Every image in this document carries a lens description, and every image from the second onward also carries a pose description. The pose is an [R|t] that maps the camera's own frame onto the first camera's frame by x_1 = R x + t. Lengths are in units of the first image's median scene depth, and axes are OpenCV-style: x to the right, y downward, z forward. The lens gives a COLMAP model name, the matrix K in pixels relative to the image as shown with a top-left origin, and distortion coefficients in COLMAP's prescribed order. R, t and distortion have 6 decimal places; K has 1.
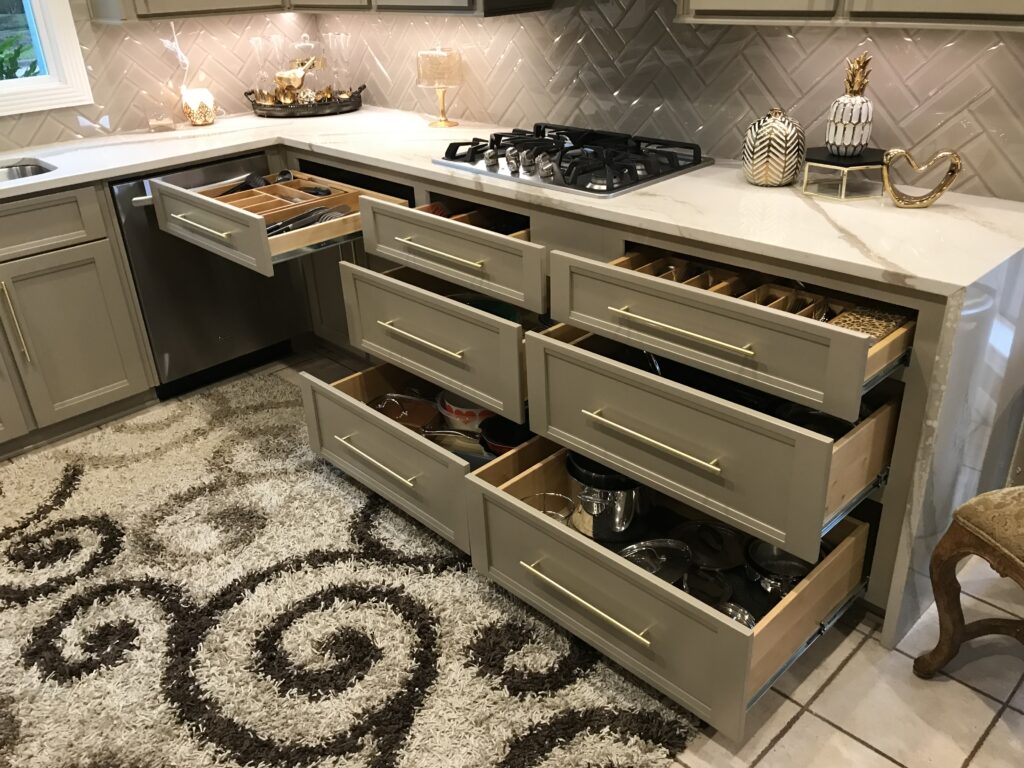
lens RADIAL K [[850.5, 0, 510.2], [0, 850.5, 373.6], [0, 0, 1]] dist [0.037435, -0.039979]
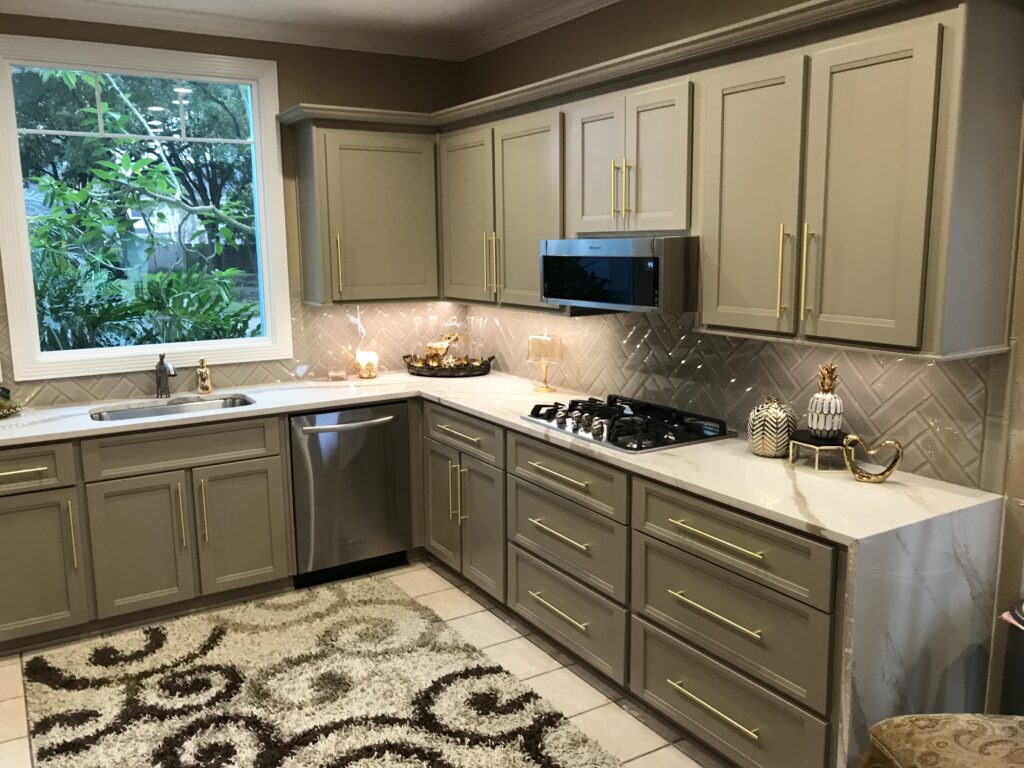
lens RADIAL K [[850.5, 0, 501.8], [0, 850.5, 385.1], [0, 0, 1]] dist [0.037435, -0.039979]
pose [[0.975443, 0.067749, -0.209576, 0.163708], [-0.123670, 0.955836, -0.266616, 0.057987], [0.182257, 0.285987, 0.940741, -0.260117]]
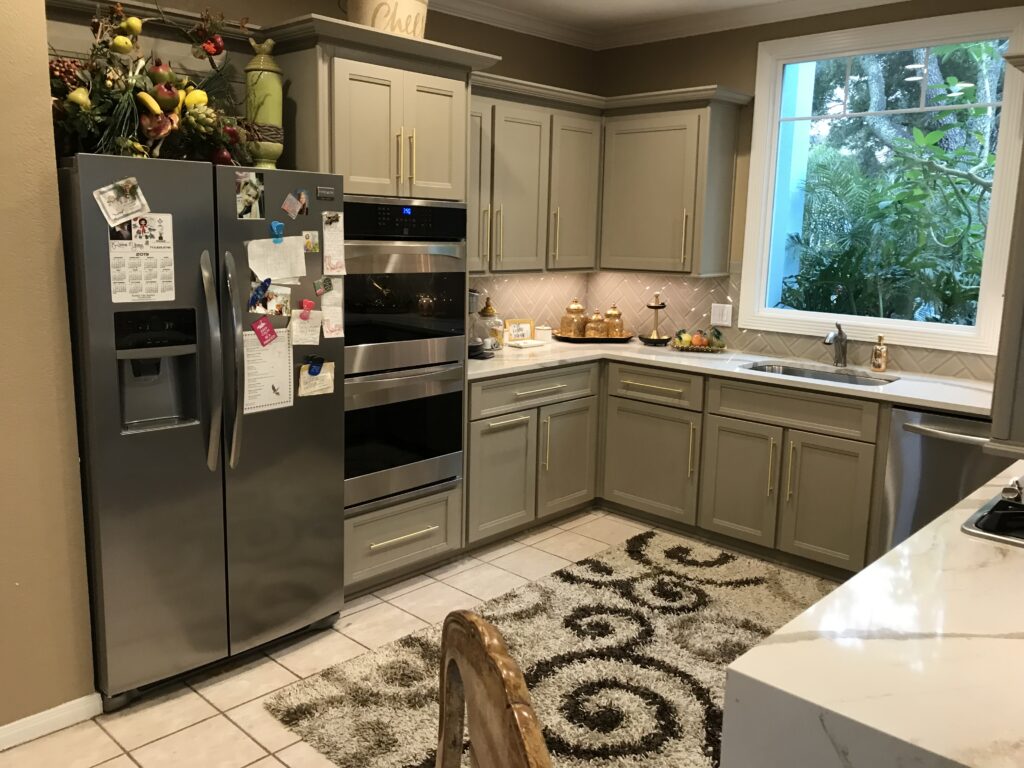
lens RADIAL K [[850.5, 0, 504.4], [0, 850.5, 389.7], [0, 0, 1]] dist [0.037435, -0.039979]
pose [[0.046298, 0.243623, -0.968764, 0.815080], [-0.463747, 0.864204, 0.195166, -0.259847], [0.884757, 0.440226, 0.152990, 0.346598]]
